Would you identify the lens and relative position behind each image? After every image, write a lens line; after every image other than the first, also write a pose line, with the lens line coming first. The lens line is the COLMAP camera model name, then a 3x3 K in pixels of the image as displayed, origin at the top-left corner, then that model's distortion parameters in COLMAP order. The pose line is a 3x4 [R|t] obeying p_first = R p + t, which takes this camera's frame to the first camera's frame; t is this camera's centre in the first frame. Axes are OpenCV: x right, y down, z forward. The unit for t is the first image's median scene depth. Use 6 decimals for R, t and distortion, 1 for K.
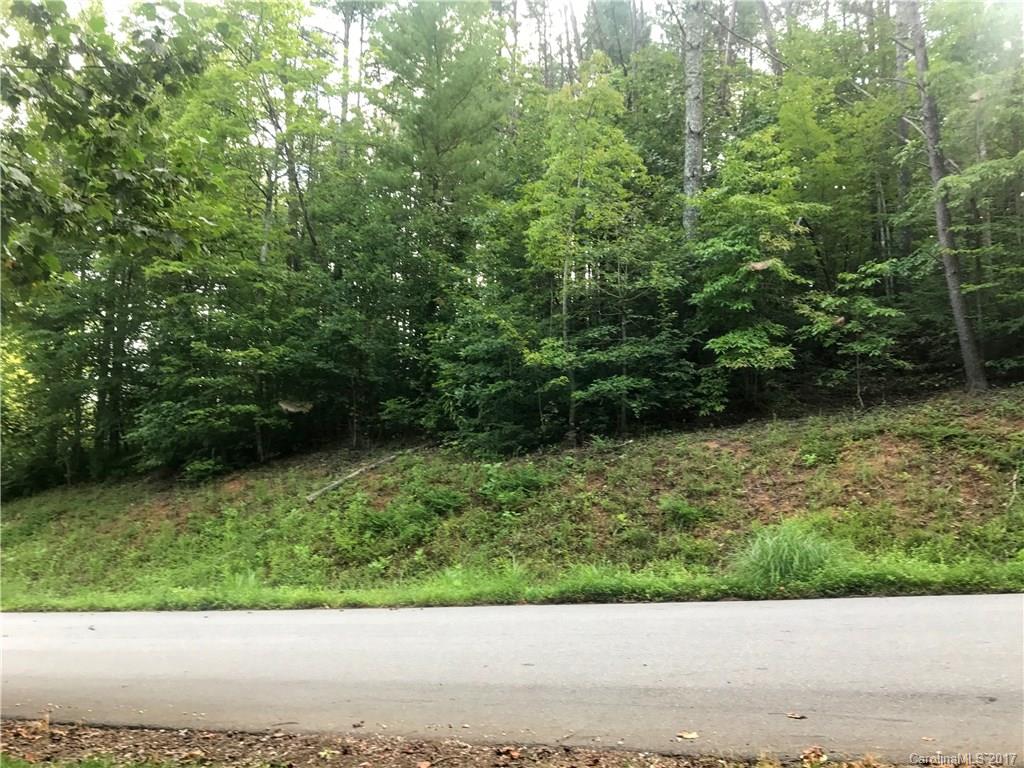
lens RADIAL K [[842.7, 0, 518.3], [0, 842.7, 376.3], [0, 0, 1]] dist [0.073066, -0.086235]
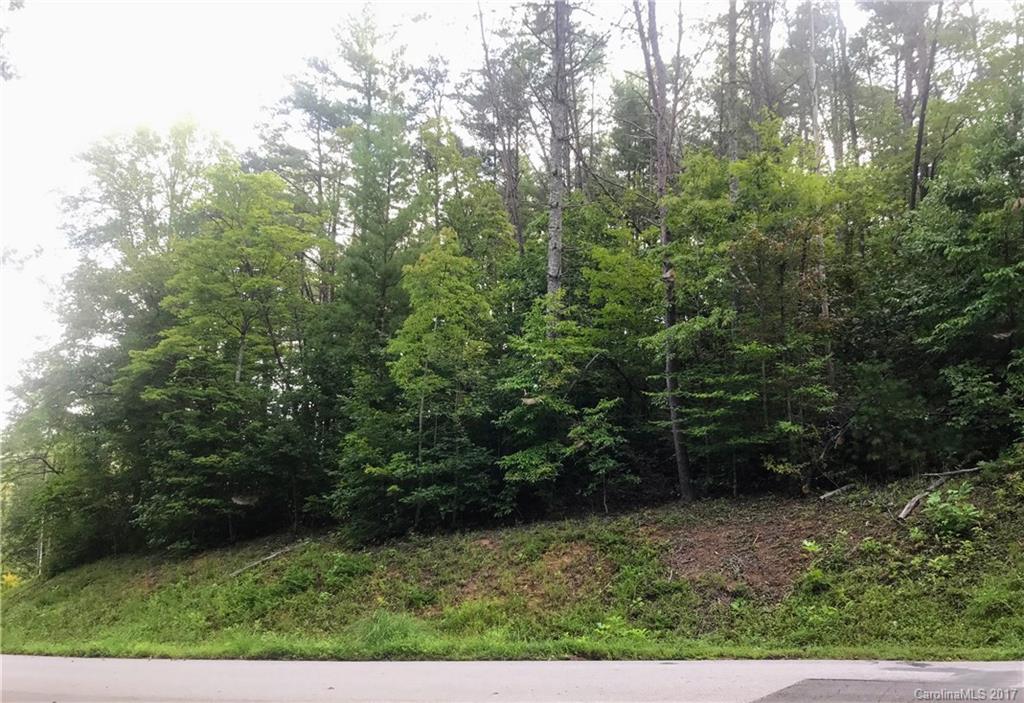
lens RADIAL K [[873.1, 0, 534.0], [0, 873.1, 370.1], [0, 0, 1]] dist [0.012422, -0.002473]
pose [[0.985515, -0.020076, -0.168398, 0.501678], [0.008574, 0.997597, -0.068751, -0.083978], [0.169374, 0.066312, 0.983319, -0.300166]]
